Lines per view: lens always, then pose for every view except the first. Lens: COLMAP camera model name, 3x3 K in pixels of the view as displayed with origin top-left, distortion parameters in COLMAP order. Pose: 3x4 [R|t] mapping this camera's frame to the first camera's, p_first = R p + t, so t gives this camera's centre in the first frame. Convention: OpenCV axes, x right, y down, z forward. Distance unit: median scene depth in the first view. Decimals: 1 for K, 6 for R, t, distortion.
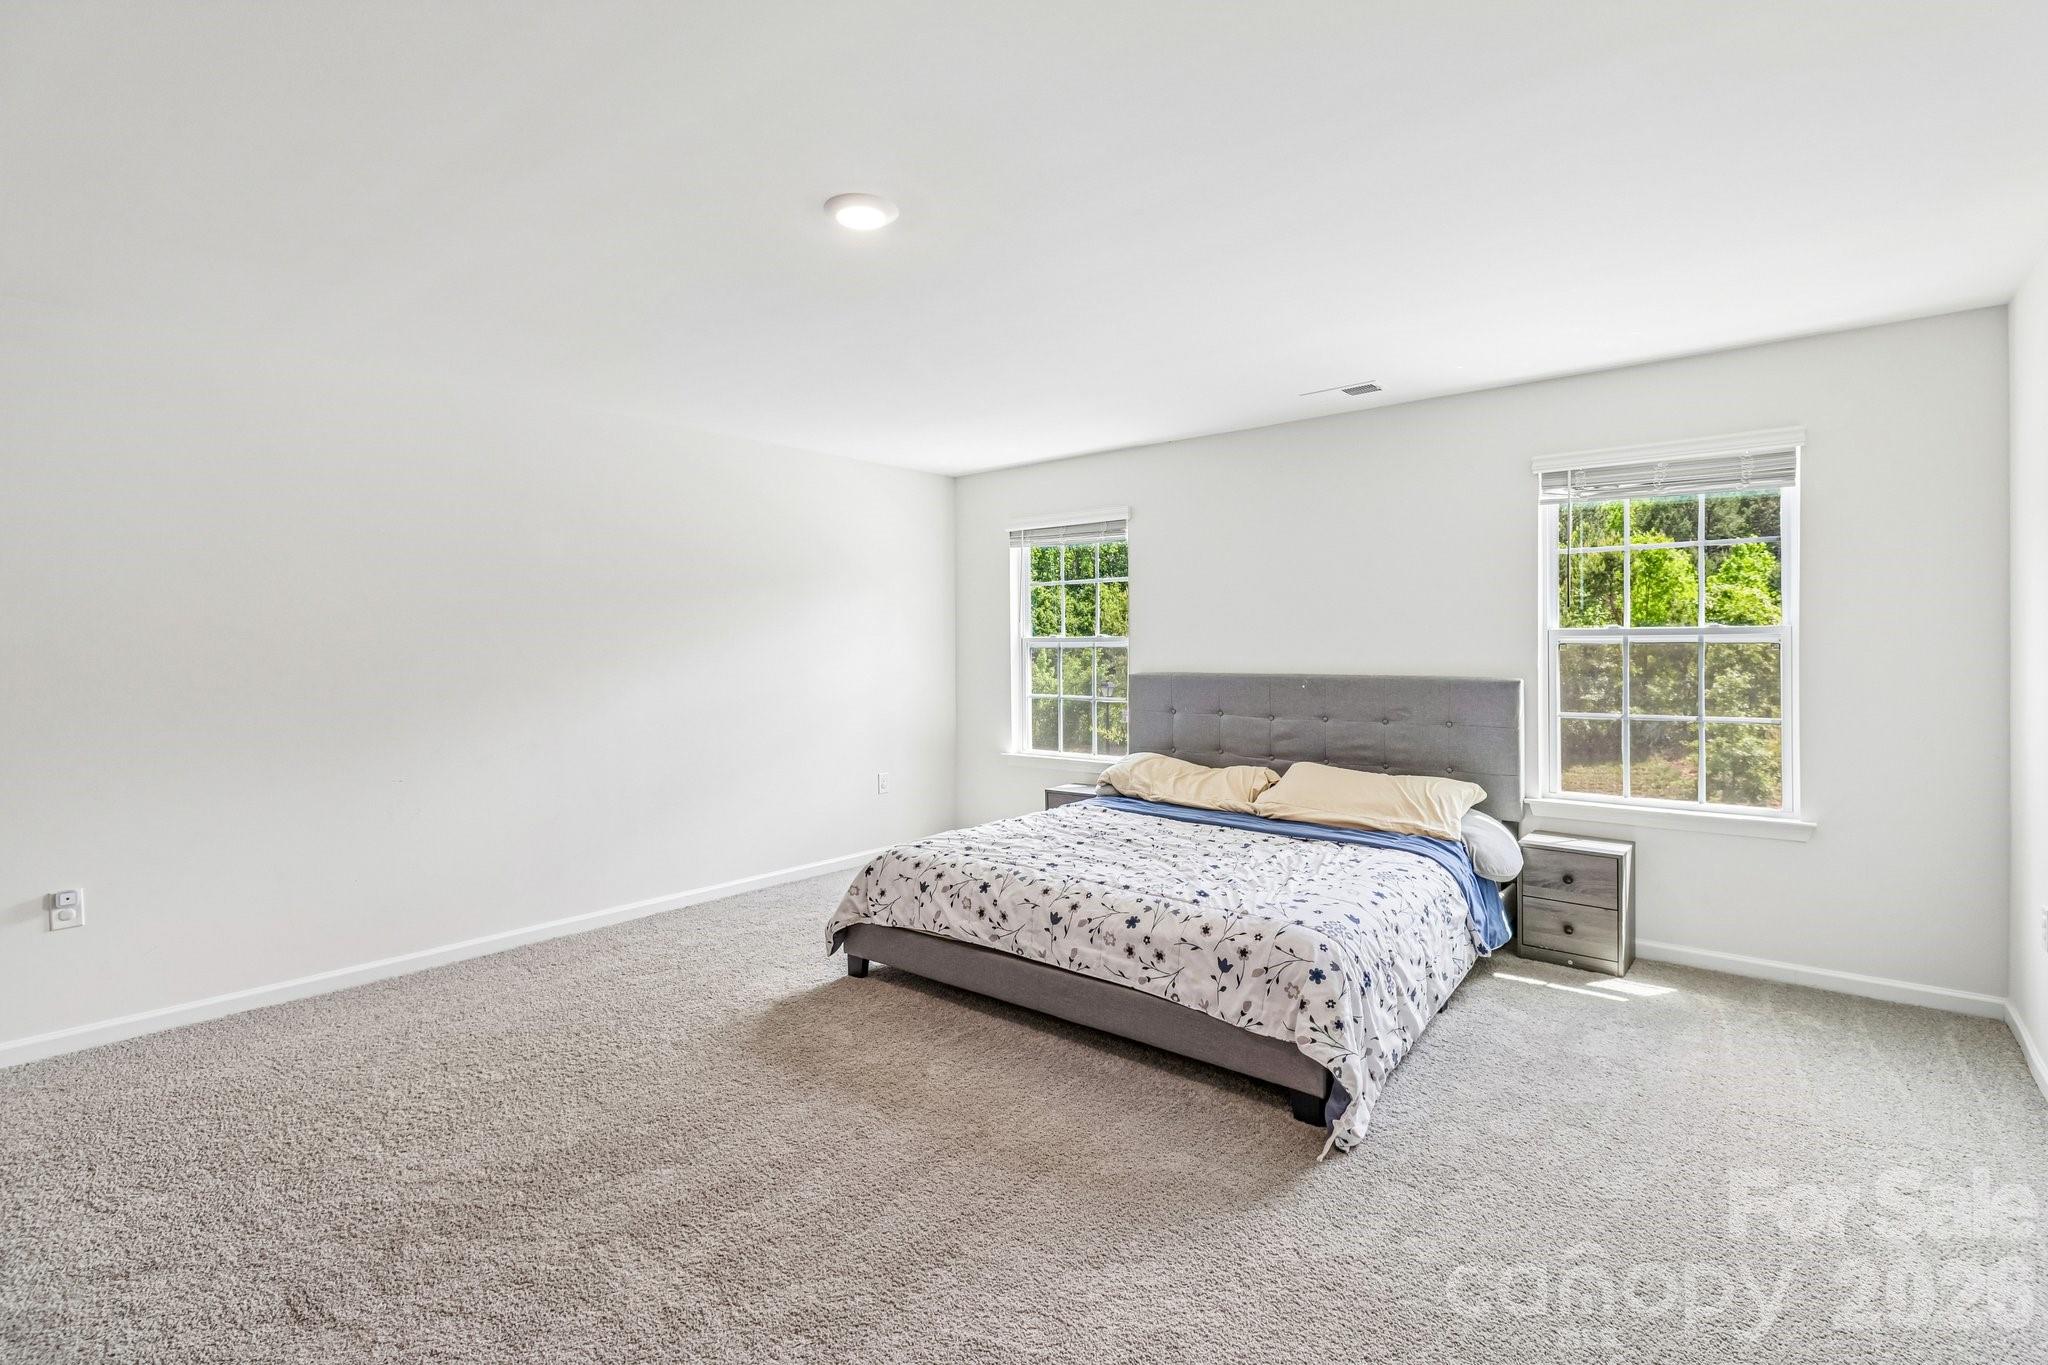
lens RADIAL K [[960.0, 0, 1029.4], [0, 960.0, 653.2], [0, 0, 1]] dist [-0.000476, -0.000342]
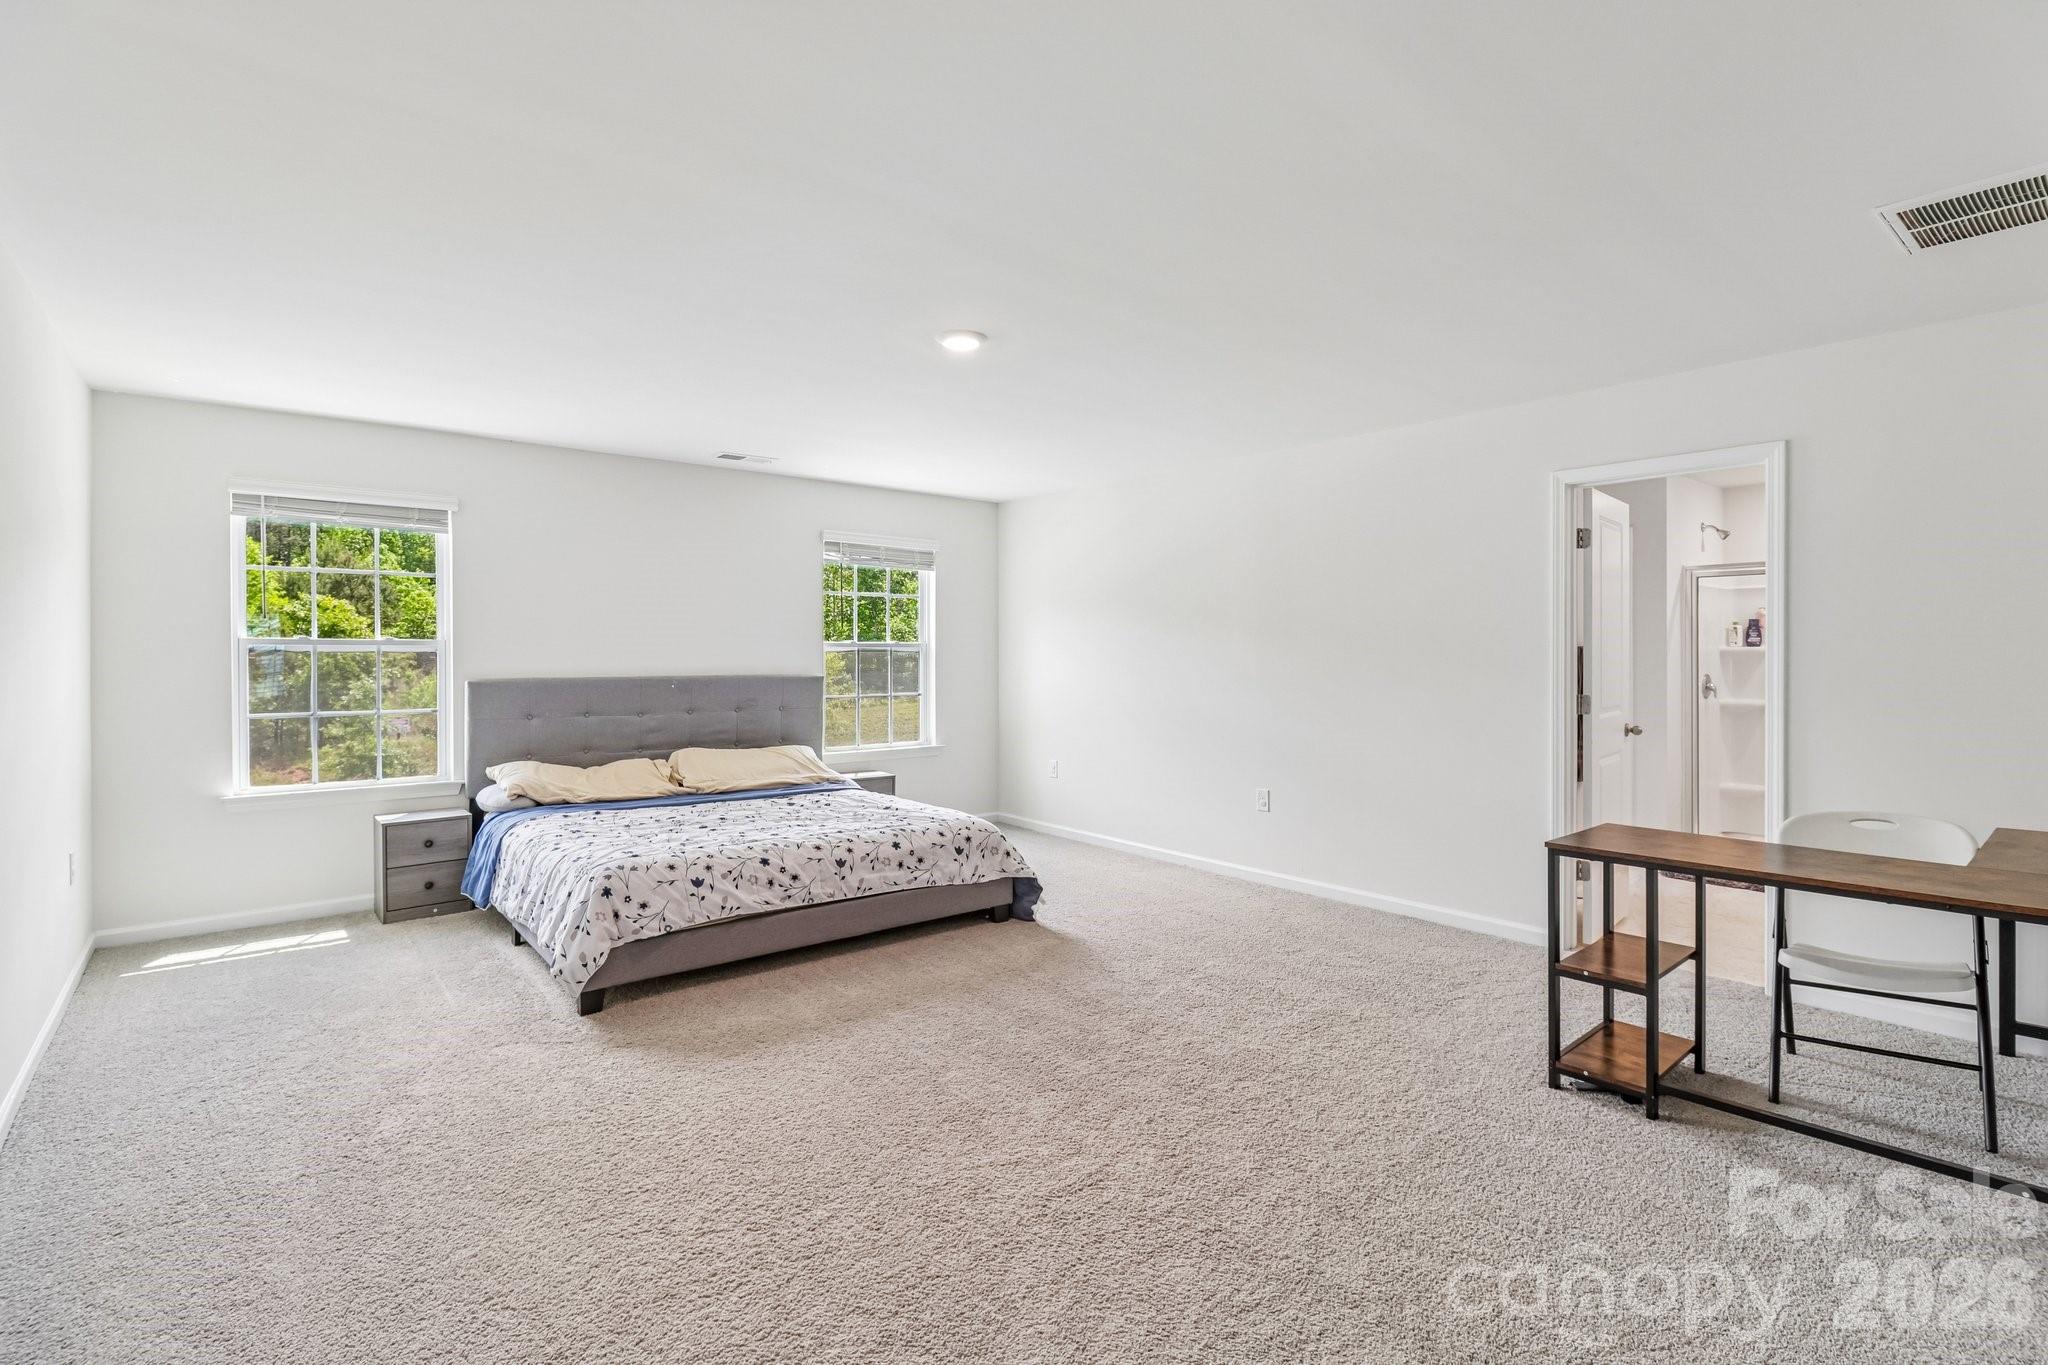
lens RADIAL K [[960.0, 0, 1029.4], [0, 960.0, 653.2], [0, 0, 1]] dist [-0.000476, -0.000342]
pose [[0.192337, 0.006237, 0.981309, -1.040247], [0.002362, 0.999974, -0.006819, 0.003551], [-0.981326, 0.003630, 0.192317, 0.438483]]
